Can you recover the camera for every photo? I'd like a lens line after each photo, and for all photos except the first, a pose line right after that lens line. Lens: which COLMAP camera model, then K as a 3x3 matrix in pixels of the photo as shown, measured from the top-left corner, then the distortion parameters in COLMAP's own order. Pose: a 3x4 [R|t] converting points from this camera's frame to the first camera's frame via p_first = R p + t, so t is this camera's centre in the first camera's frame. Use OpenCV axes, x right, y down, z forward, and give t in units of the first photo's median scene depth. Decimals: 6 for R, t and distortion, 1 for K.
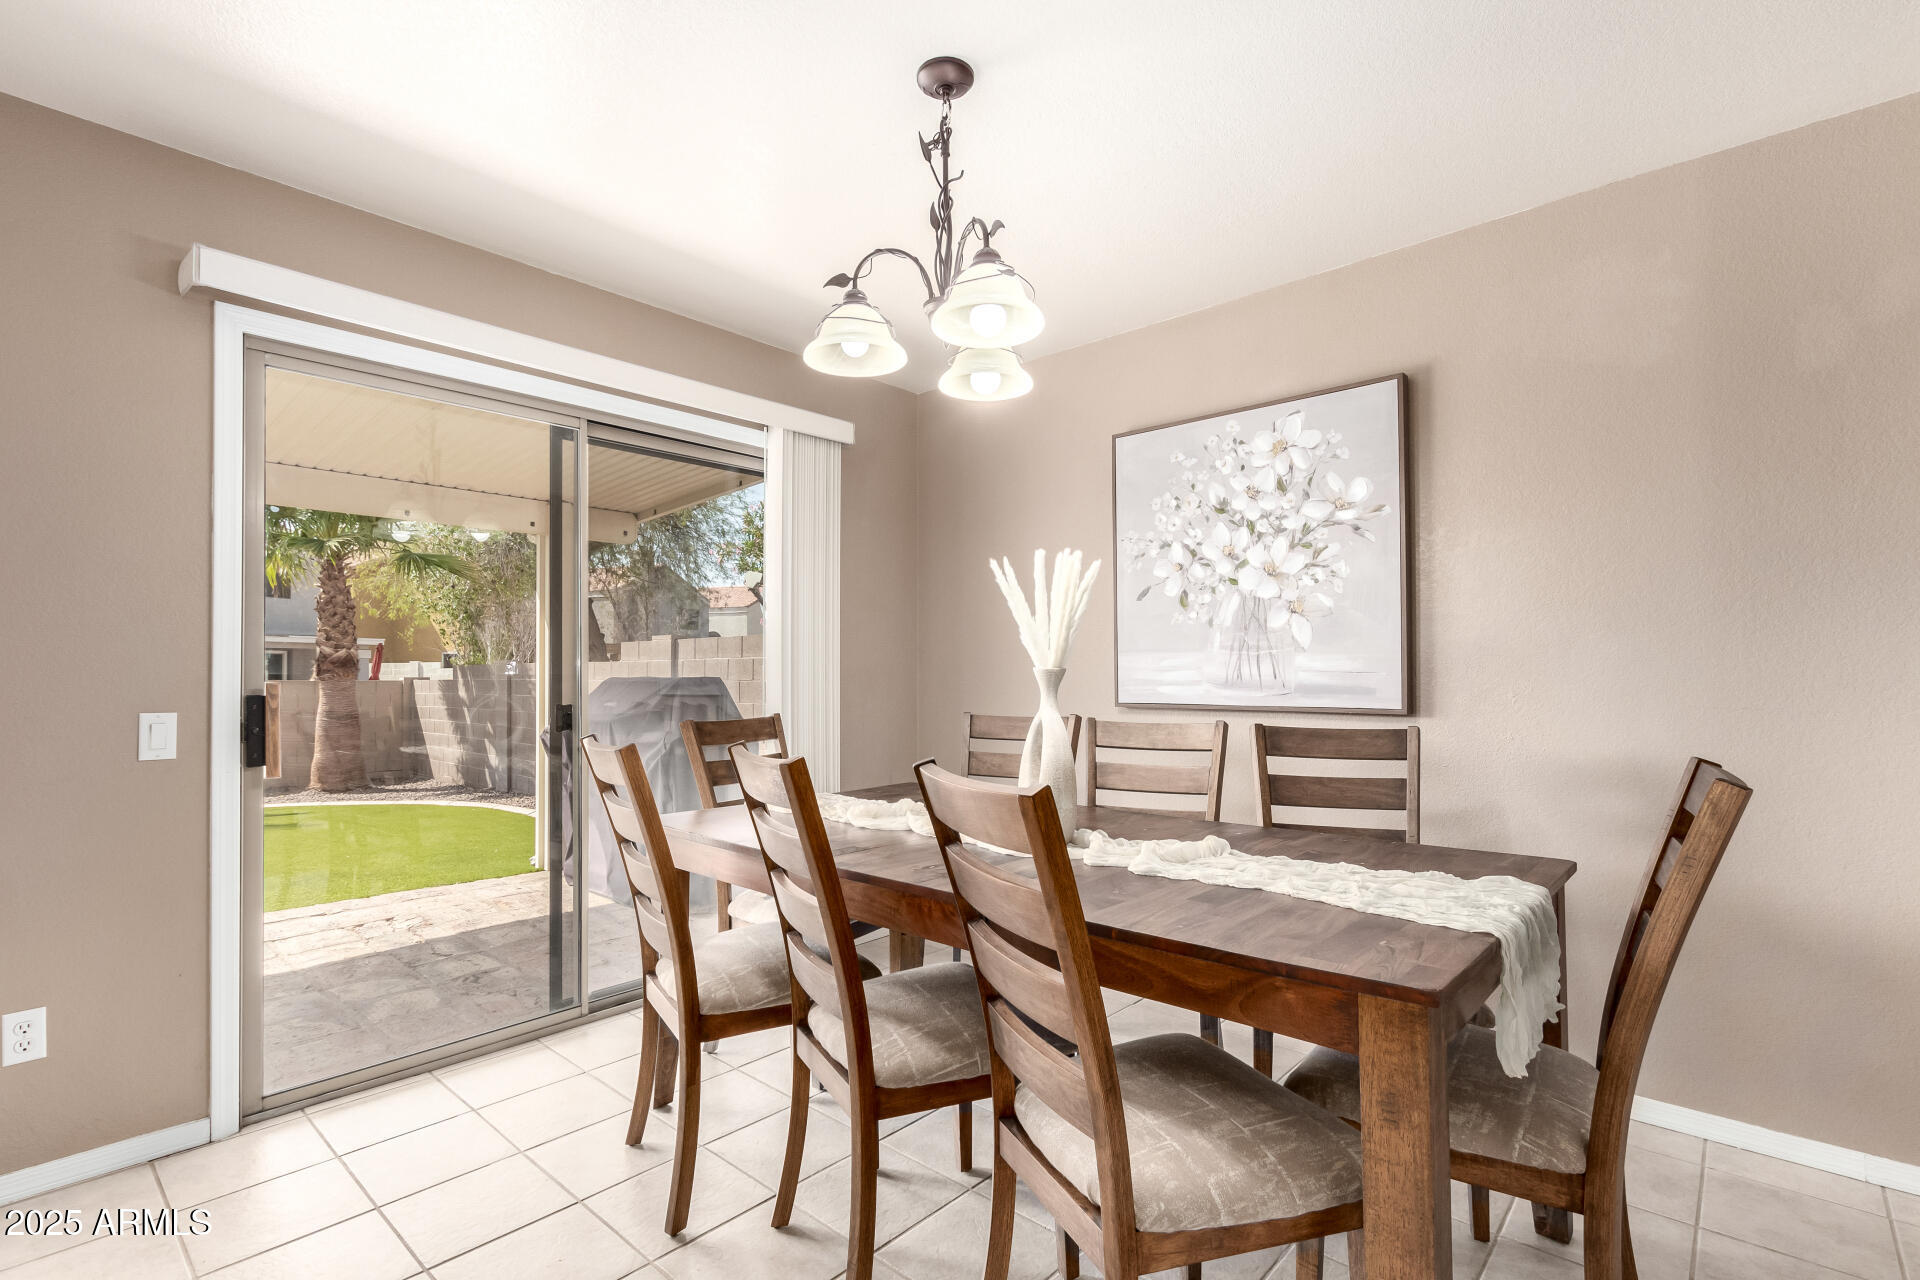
lens RADIAL K [[900.2, 0, 967.2], [0, 900.2, 650.1], [0, 0, 1]] dist [-0.002340, -0.000514]
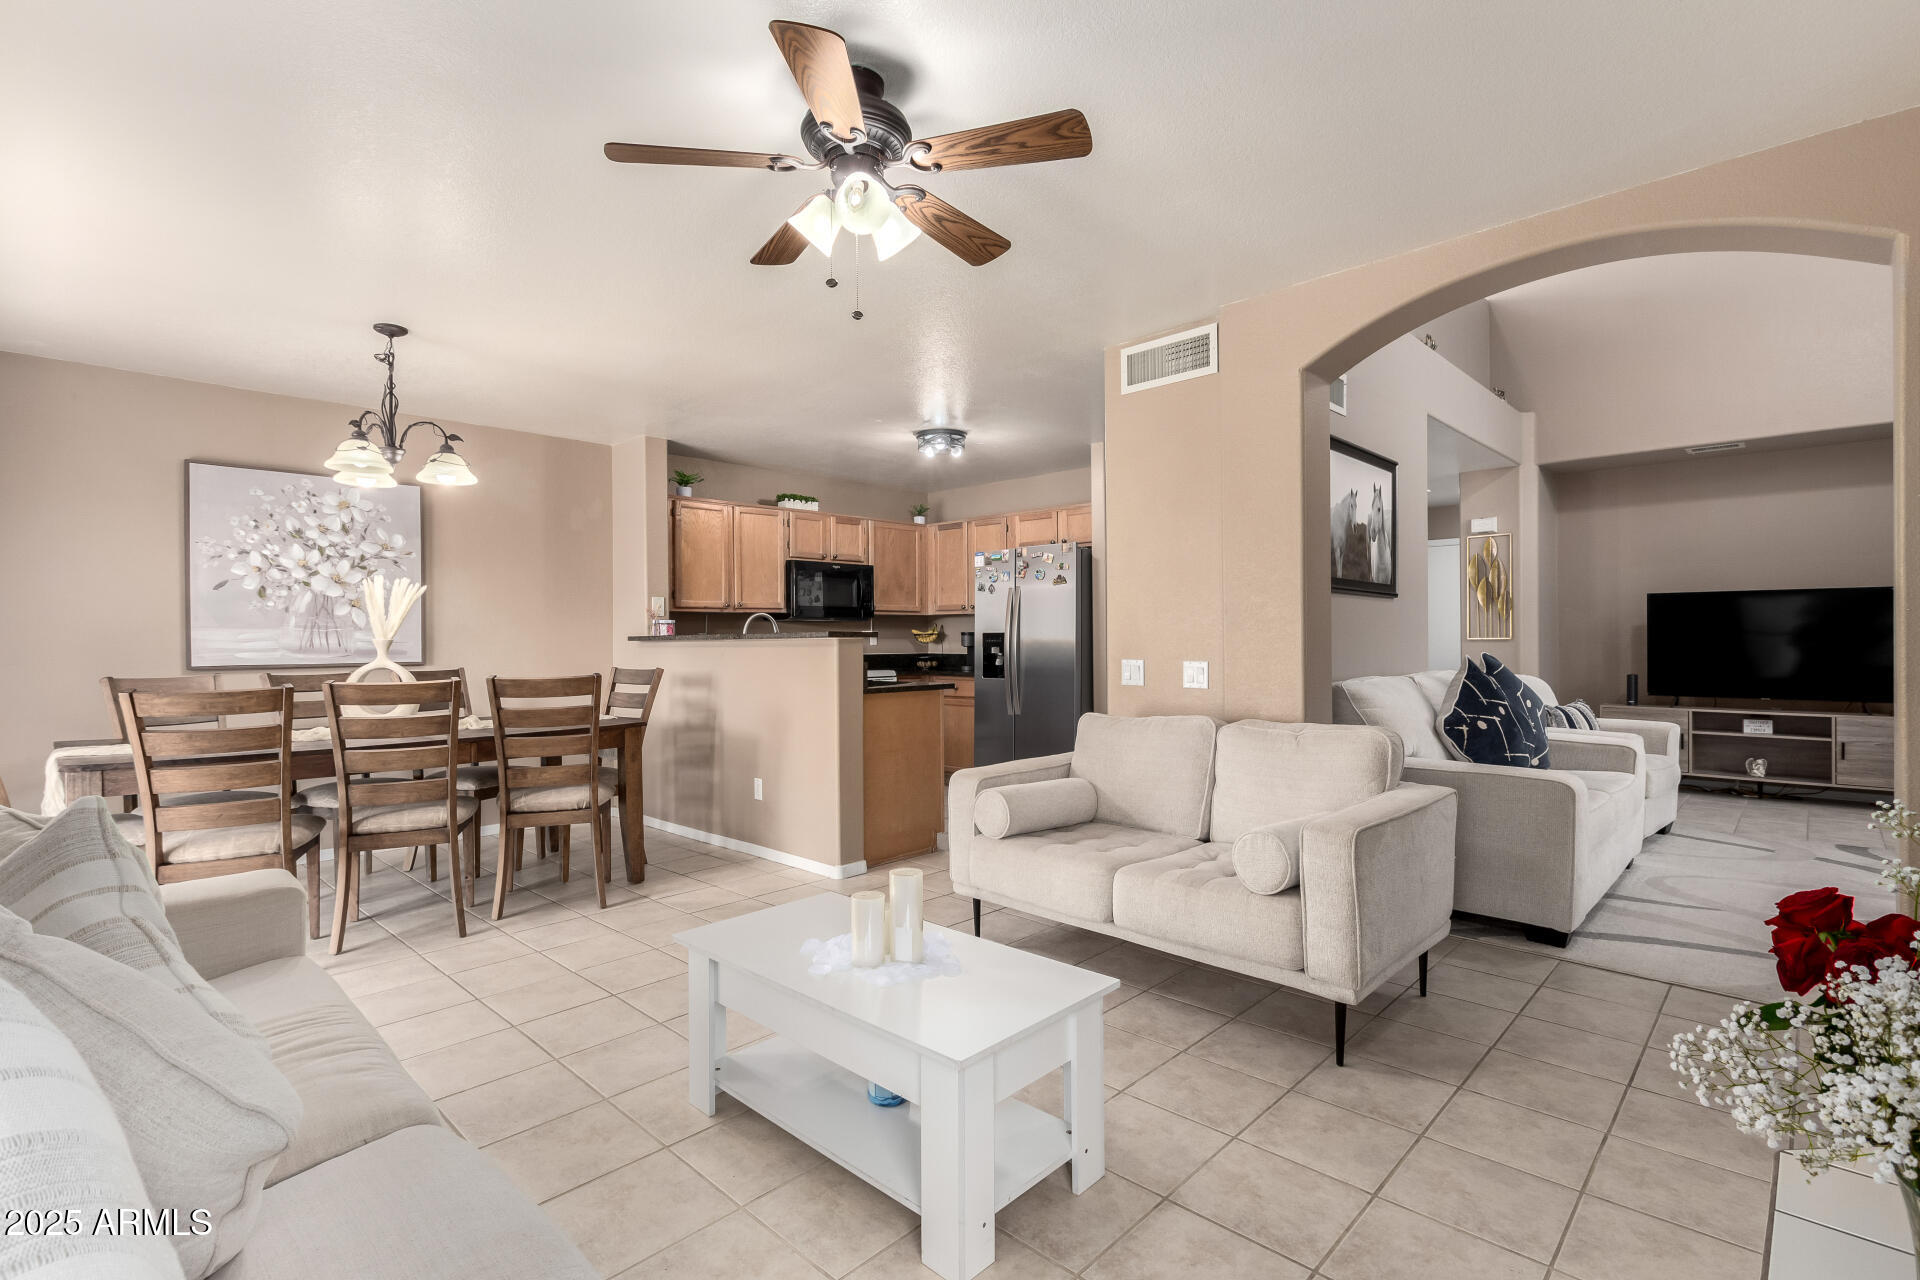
lens RADIAL K [[876.5, 0, 939.7], [0, 876.5, 642.2], [0, 0, 1]] dist [-0.015462, 0.000168]
pose [[0.041868, 0.000607, 0.999123, -1.166506], [-0.016024, 0.999872, 0.000064, 0.006513], [-0.998995, -0.016013, 0.041872, -0.151033]]
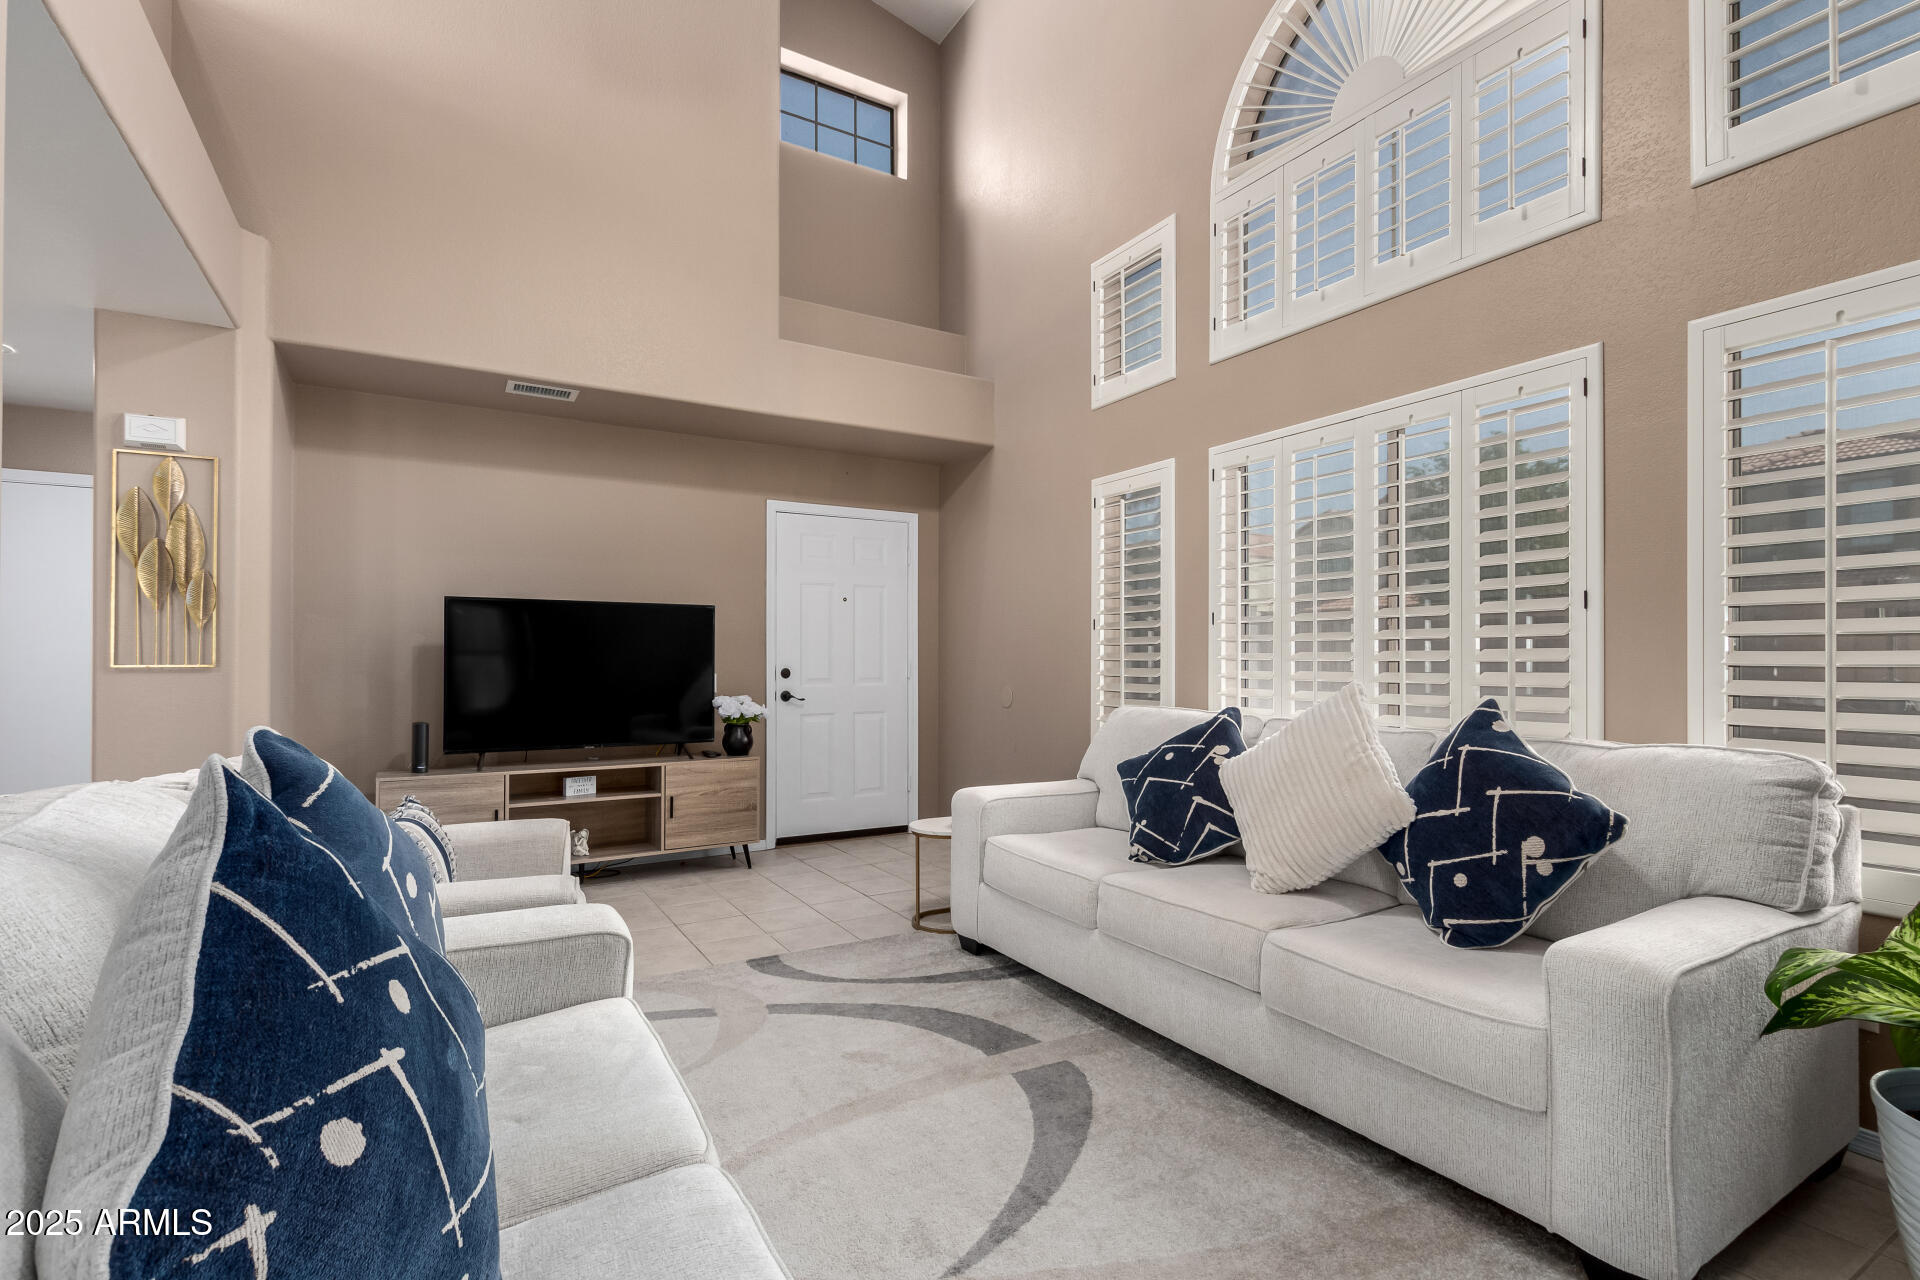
lens RADIAL K [[900.2, 0, 967.2], [0, 900.2, 650.1], [0, 0, 1]] dist [-0.002340, -0.000514]
pose [[-0.960175, 0.007087, 0.279310, -0.132494], [-0.001951, 0.999484, -0.032068, -0.012004], [-0.279393, -0.031335, -0.959665, -0.679765]]
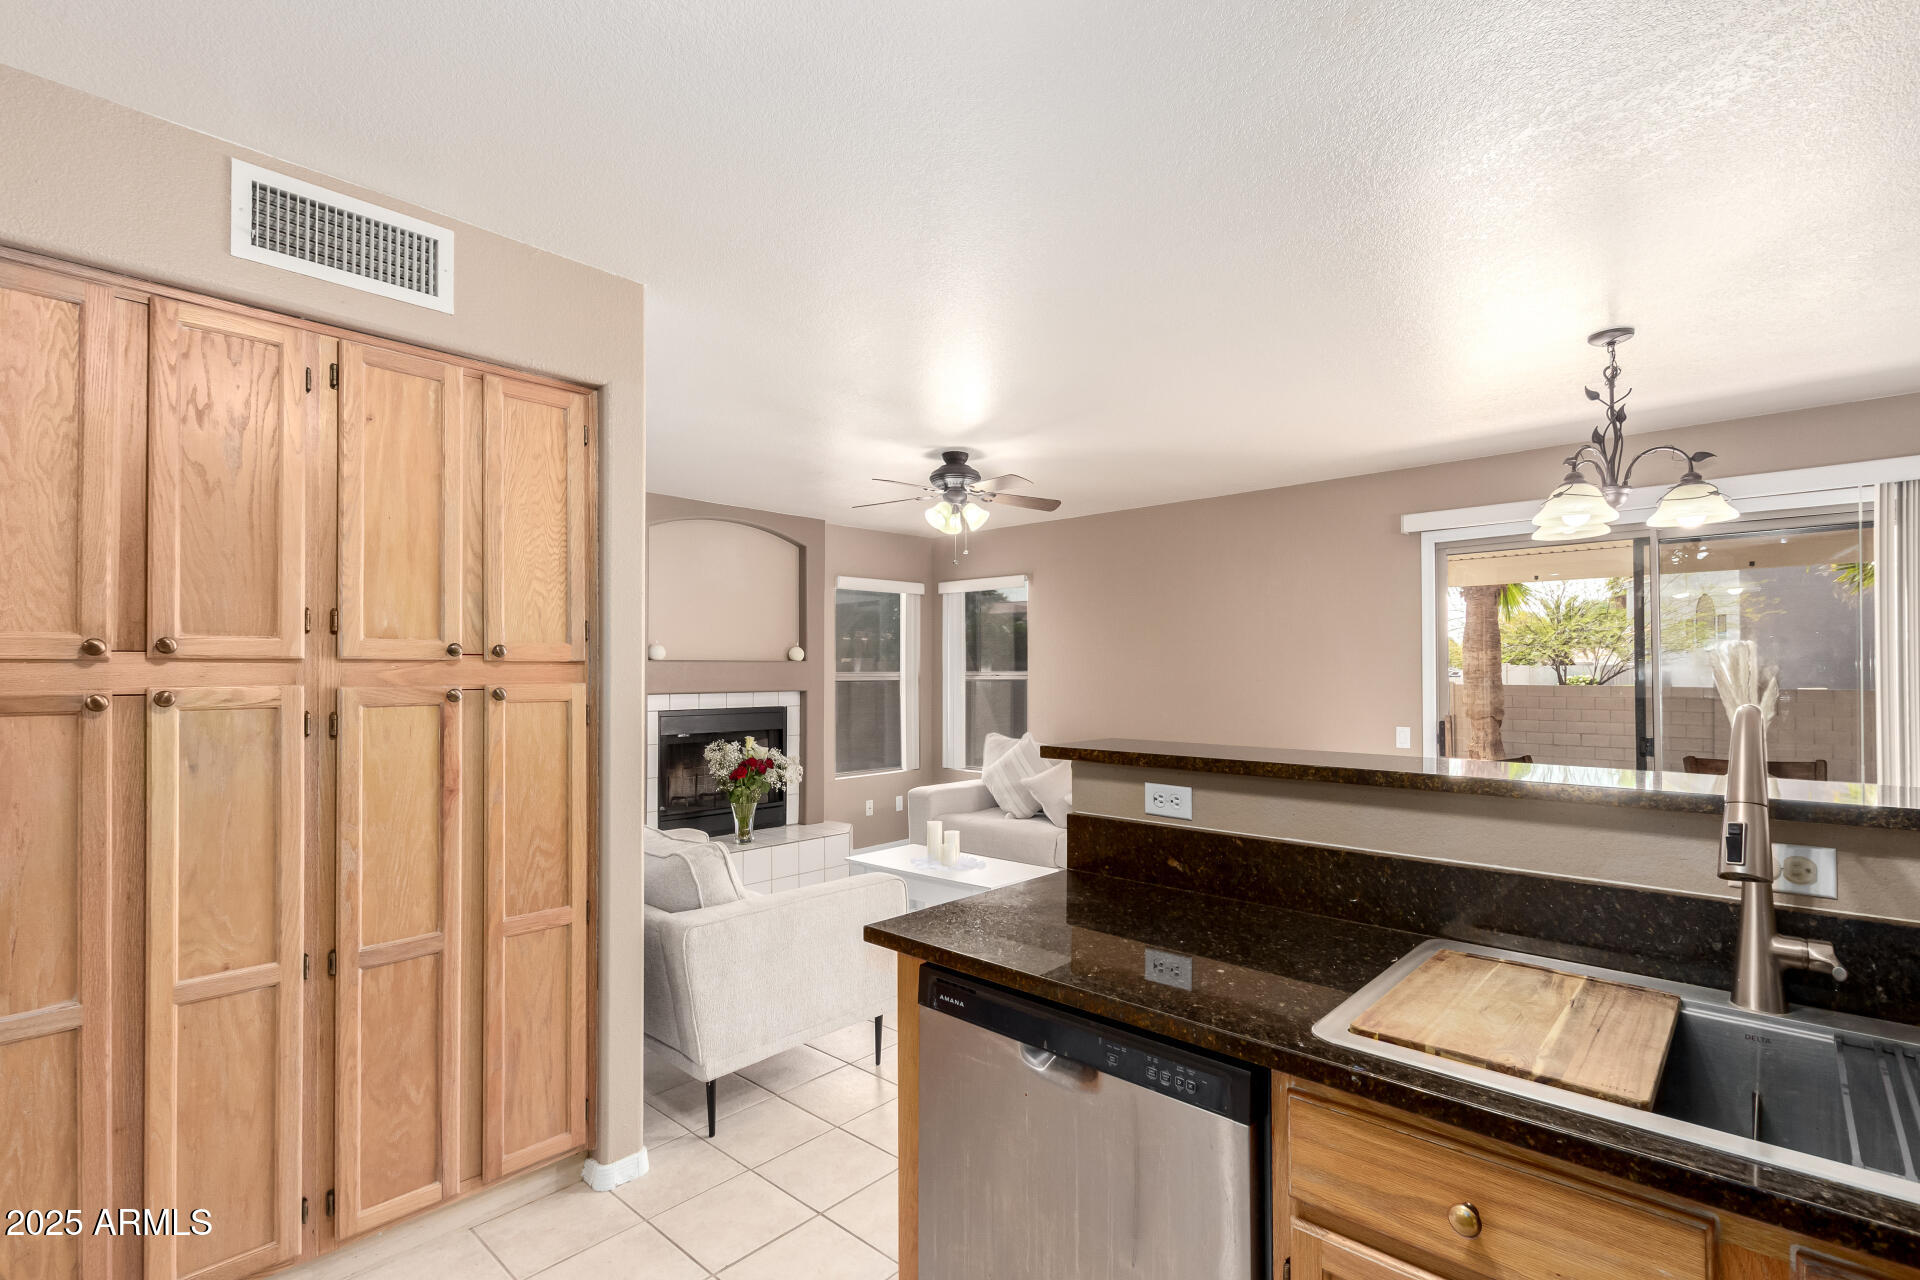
lens RADIAL K [[892.7, 0, 968.7], [0, 892.7, 667.4], [0, 0, 1]] dist [0.017876, 0.000056]
pose [[0.006711, -0.002138, -0.999975, 0.931860], [0.024083, 0.999708, -0.001976, -0.069714], [0.999687, -0.024069, 0.006761, -0.050848]]
